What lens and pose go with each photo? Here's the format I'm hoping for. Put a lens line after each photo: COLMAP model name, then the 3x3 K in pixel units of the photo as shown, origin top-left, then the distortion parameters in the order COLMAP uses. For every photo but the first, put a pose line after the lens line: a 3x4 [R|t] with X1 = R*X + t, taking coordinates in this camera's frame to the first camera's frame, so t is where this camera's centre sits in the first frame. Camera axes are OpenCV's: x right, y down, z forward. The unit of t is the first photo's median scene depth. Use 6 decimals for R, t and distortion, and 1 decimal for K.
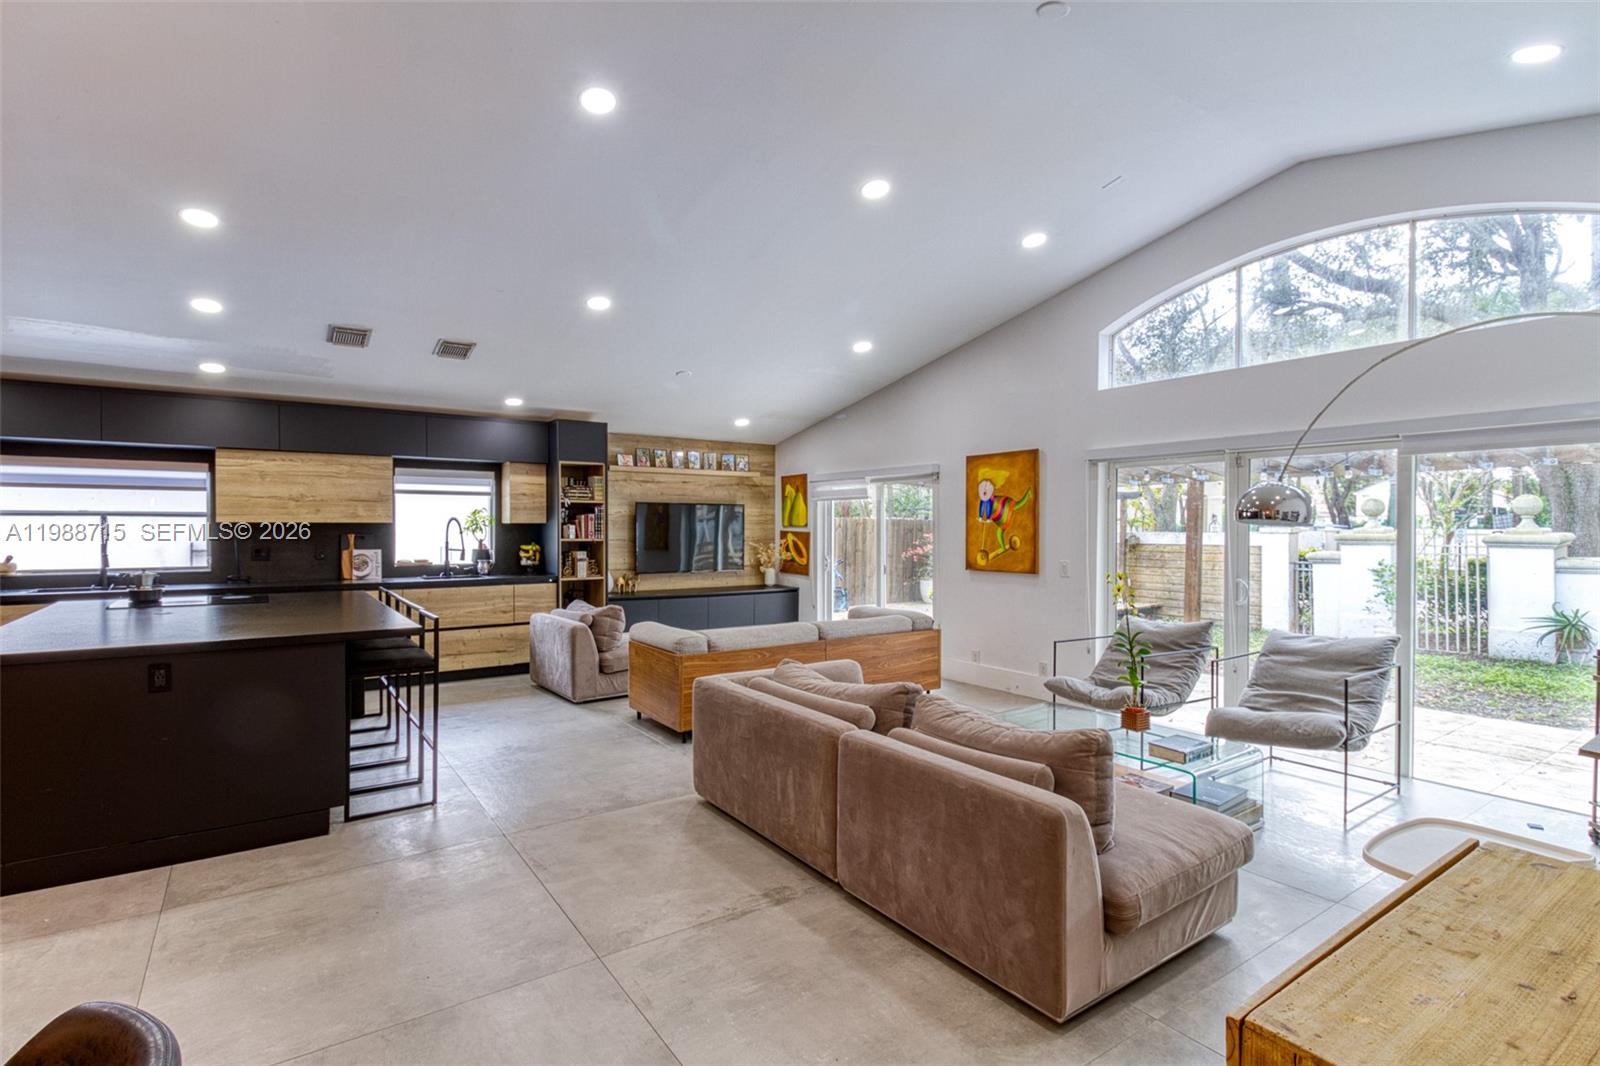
lens RADIAL K [[756.6, 0, 793.9], [0, 756.6, 533.1], [0, 0, 1]] dist [0.005338, -0.000210]
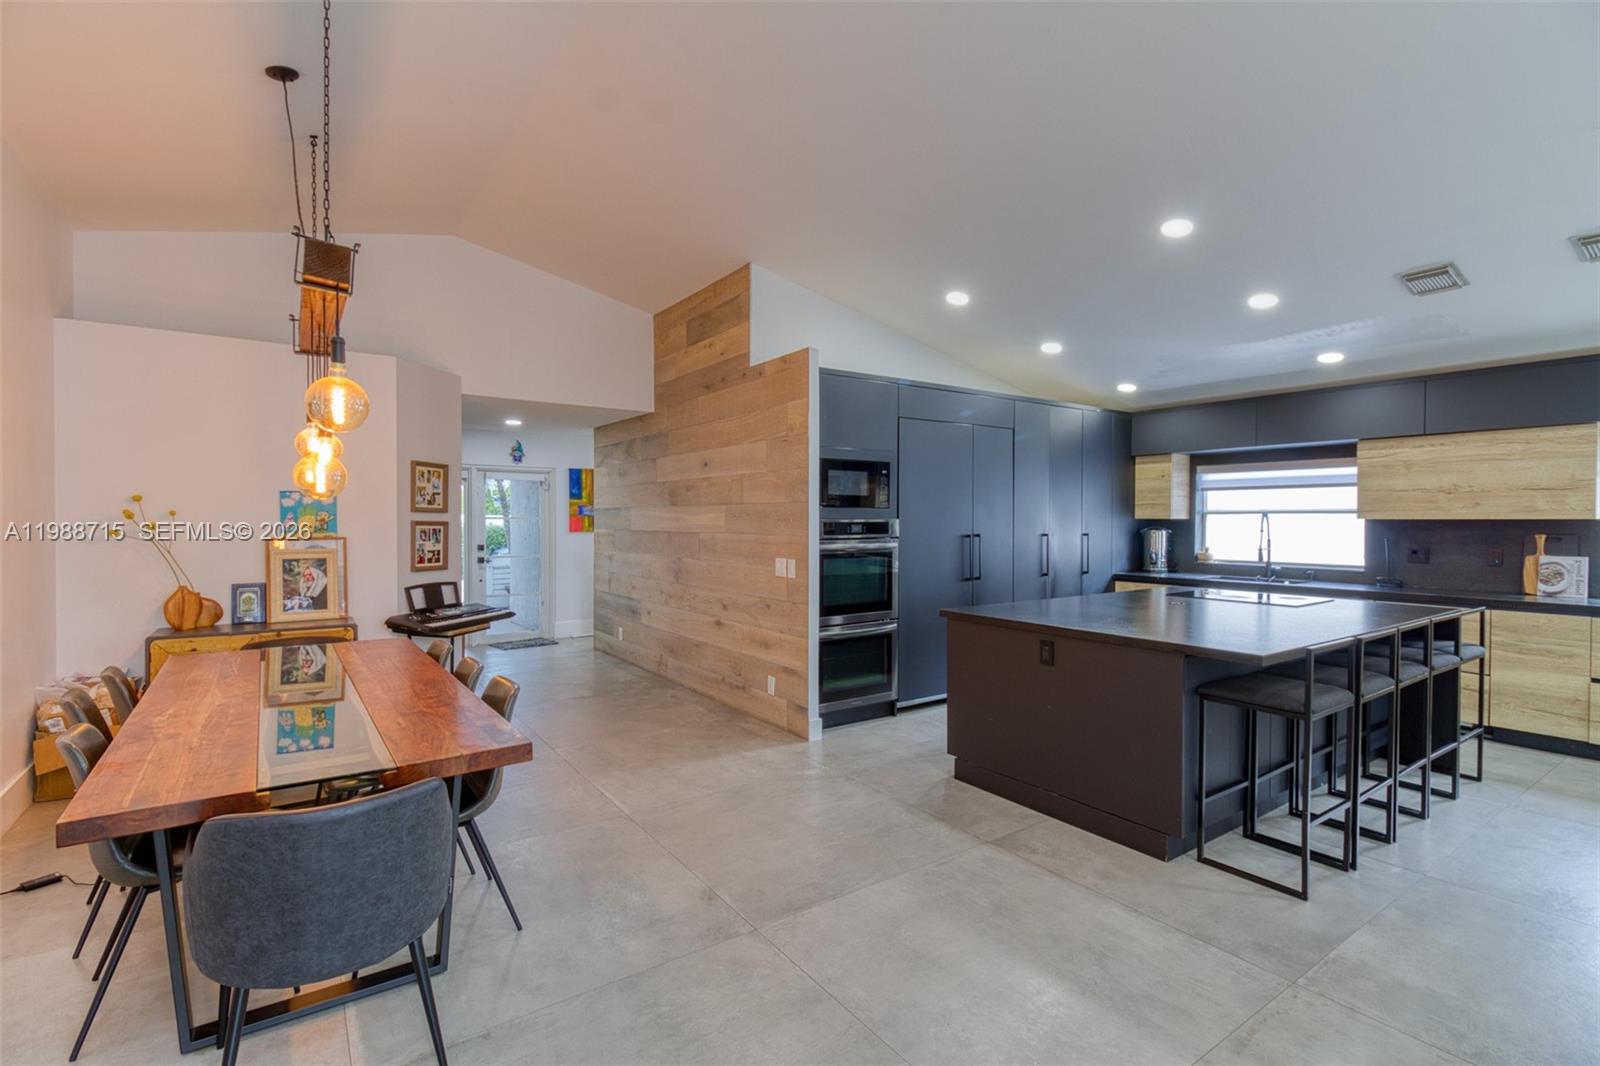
lens RADIAL K [[731.3, 0, 800.0], [0, 731.3, 533.0], [0, 0, 1]] dist [0.001786, -0.007286]
pose [[-0.000186, 0.016154, -0.999869, 0.136291], [-0.008846, 0.999830, 0.016155, -0.005386], [0.999961, 0.008848, -0.000043, 0.287808]]
